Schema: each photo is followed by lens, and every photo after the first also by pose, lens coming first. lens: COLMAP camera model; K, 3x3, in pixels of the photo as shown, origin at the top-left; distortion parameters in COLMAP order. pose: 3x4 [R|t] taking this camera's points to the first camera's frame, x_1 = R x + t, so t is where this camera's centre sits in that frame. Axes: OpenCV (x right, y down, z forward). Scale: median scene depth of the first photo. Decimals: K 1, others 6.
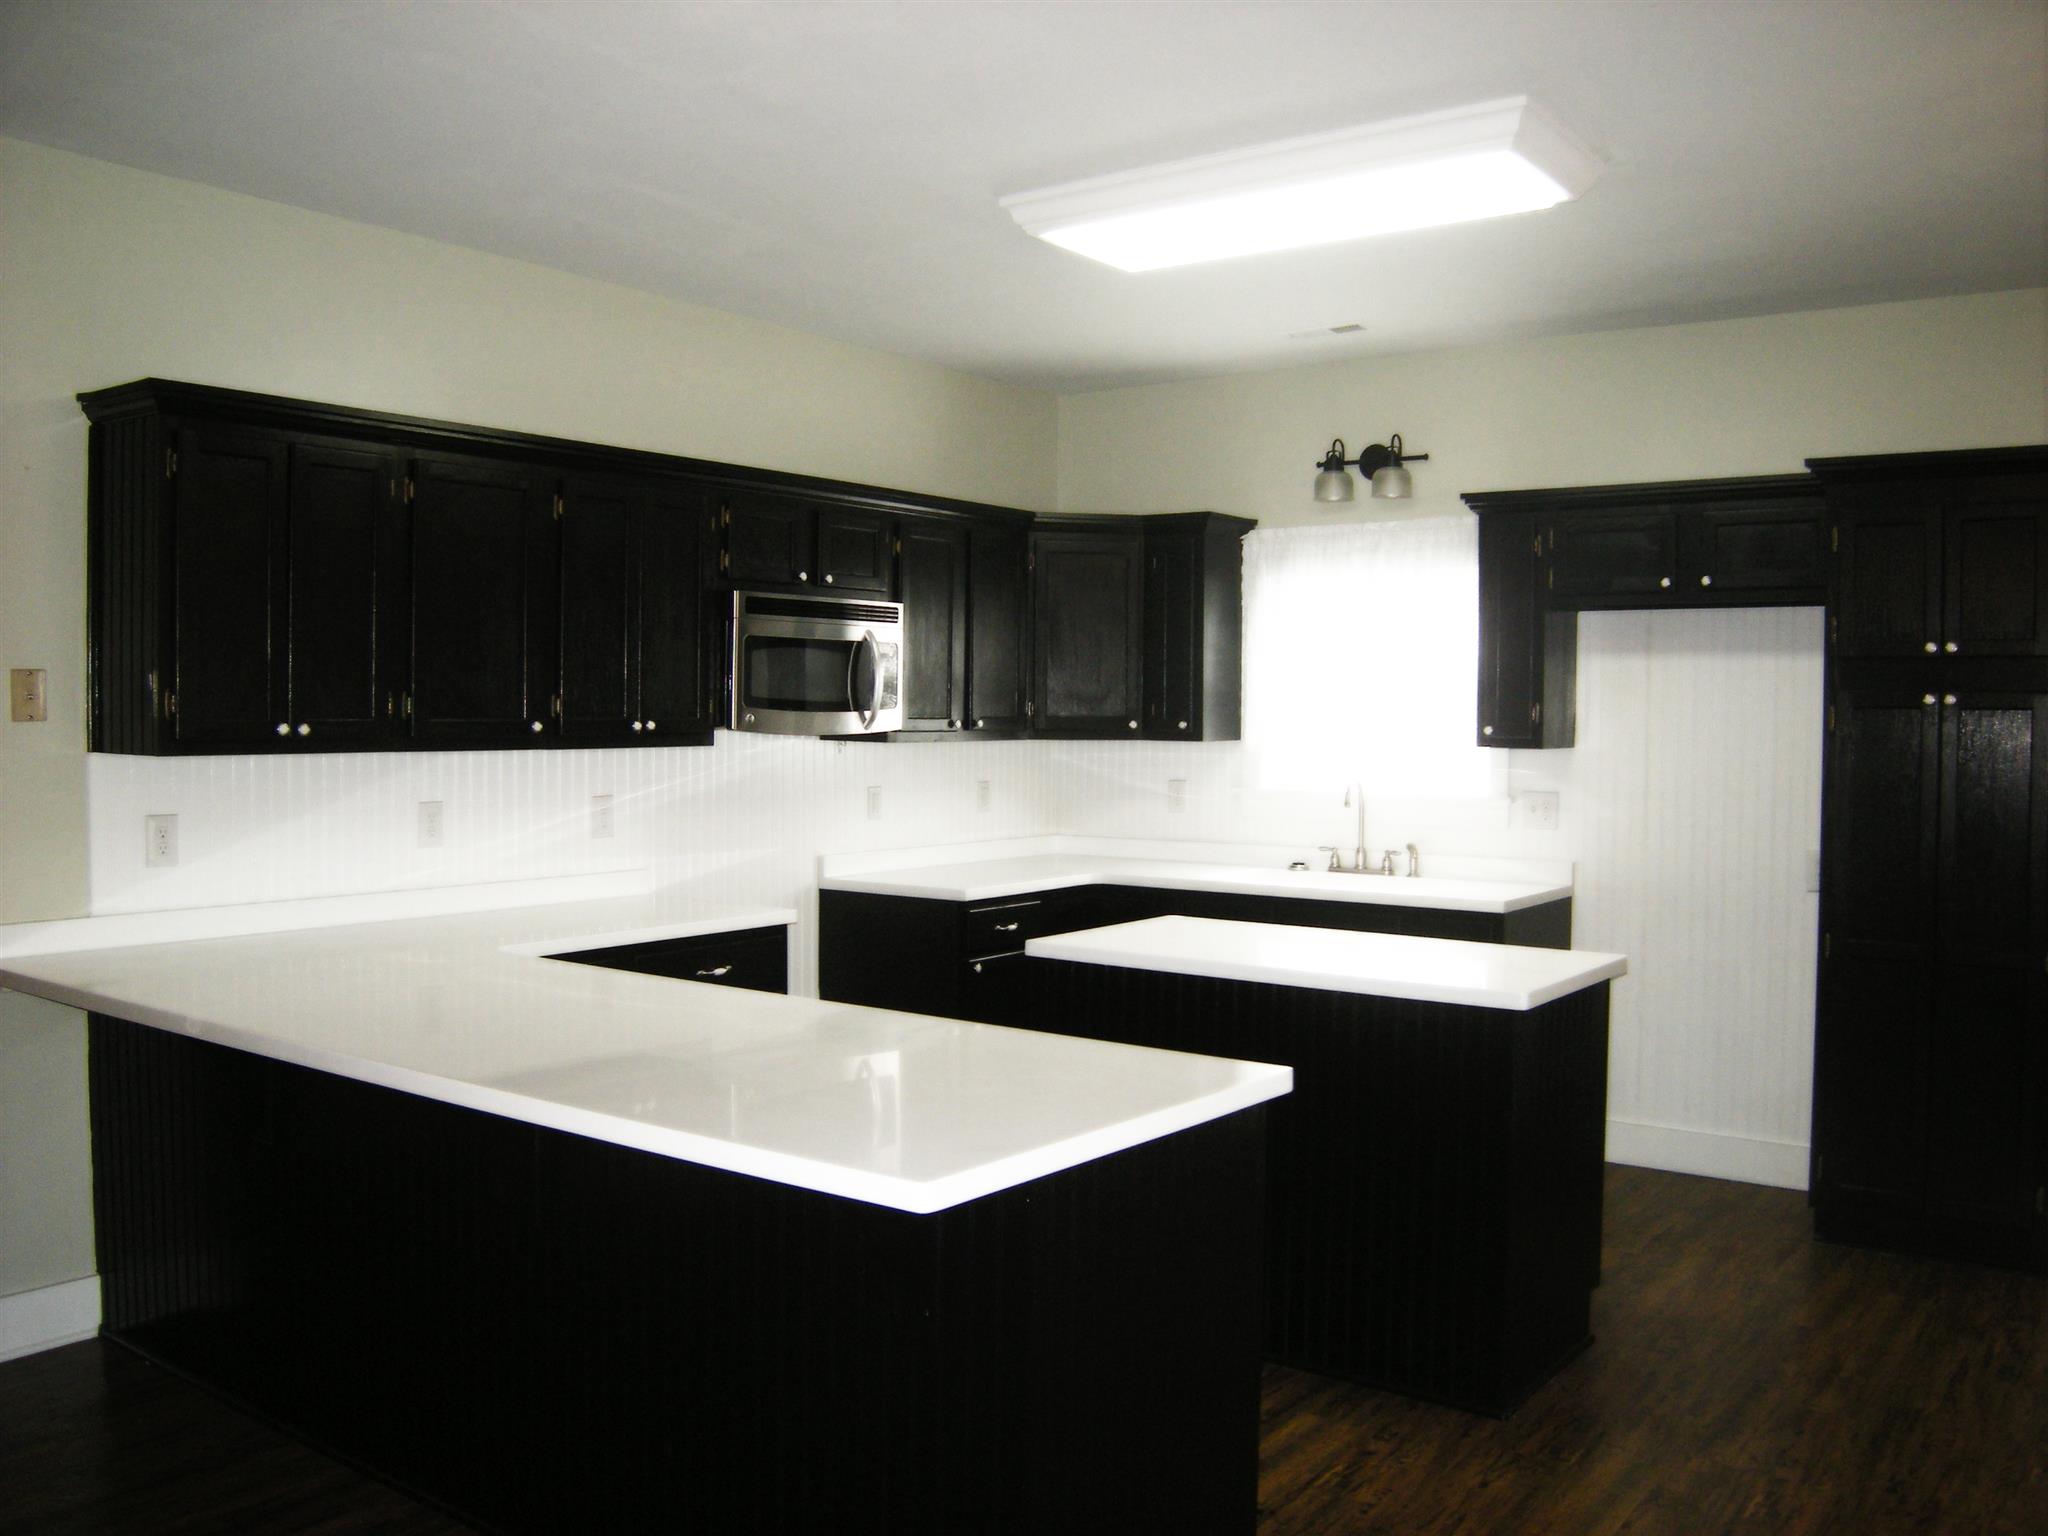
lens RADIAL K [[1791.2, 0, 1031.0], [0, 1791.2, 753.0], [0, 0, 1]] dist [-0.094852, 0.022780]
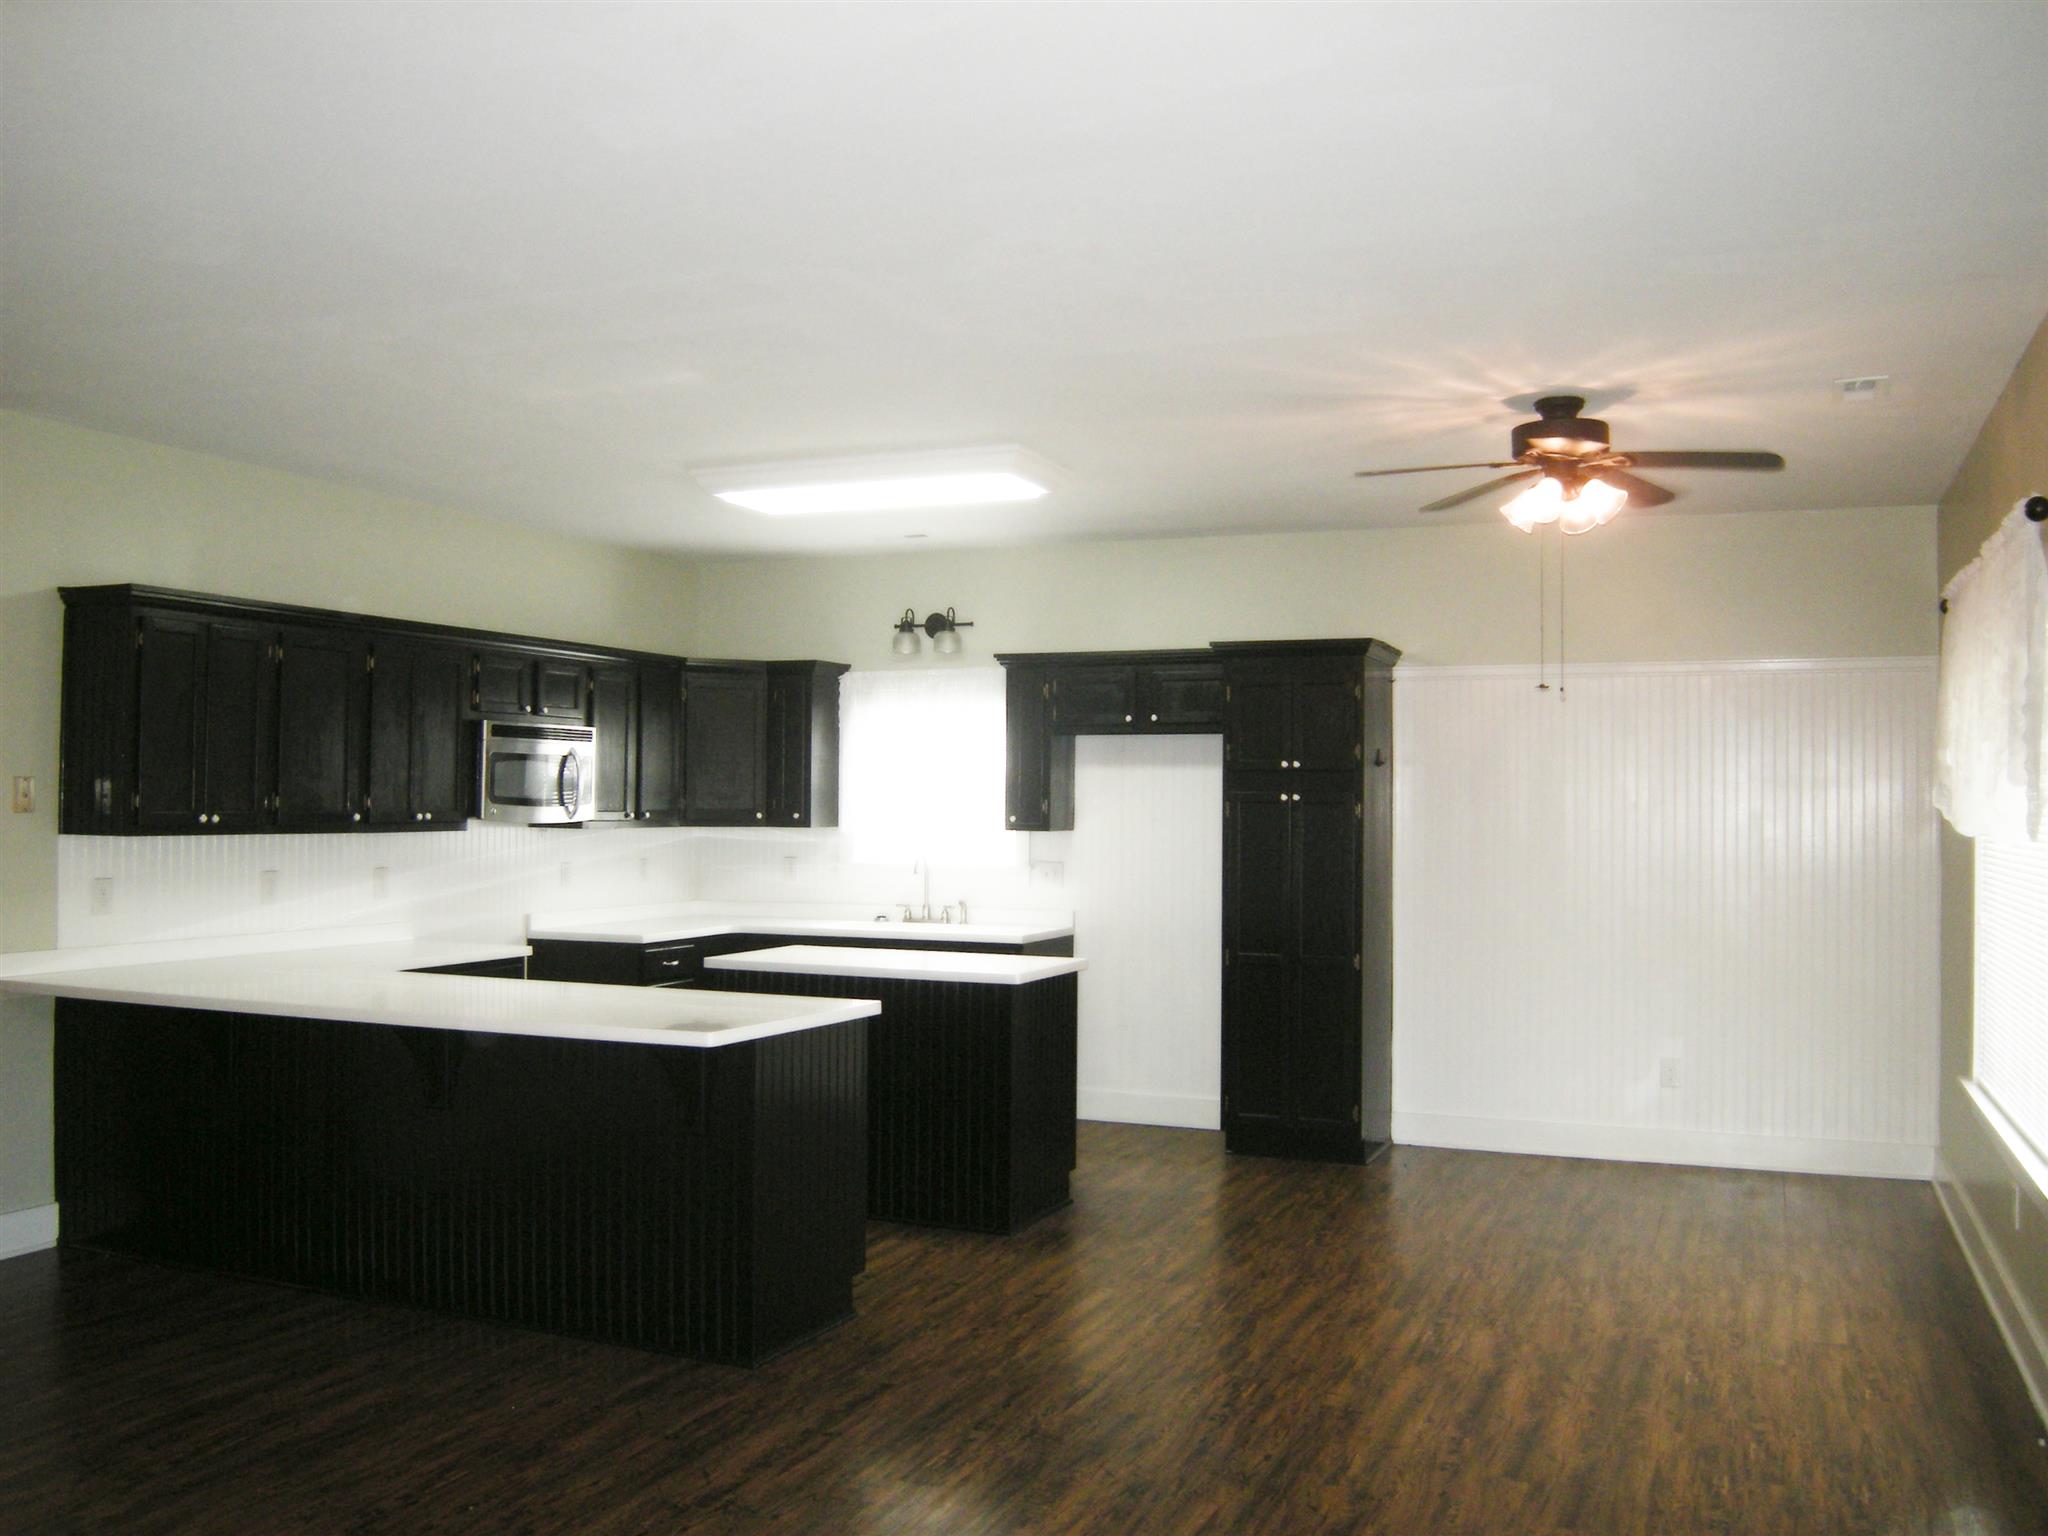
lens RADIAL K [[1791.2, 0, 1033.8], [0, 1791.2, 765.6], [0, 0, 1]] dist [-0.094852, 0.022780]
pose [[0.972215, 0.003522, 0.234063, -0.069987], [0.006891, 0.999023, -0.043658, 0.008459], [-0.233988, 0.044058, 0.971241, -0.439378]]
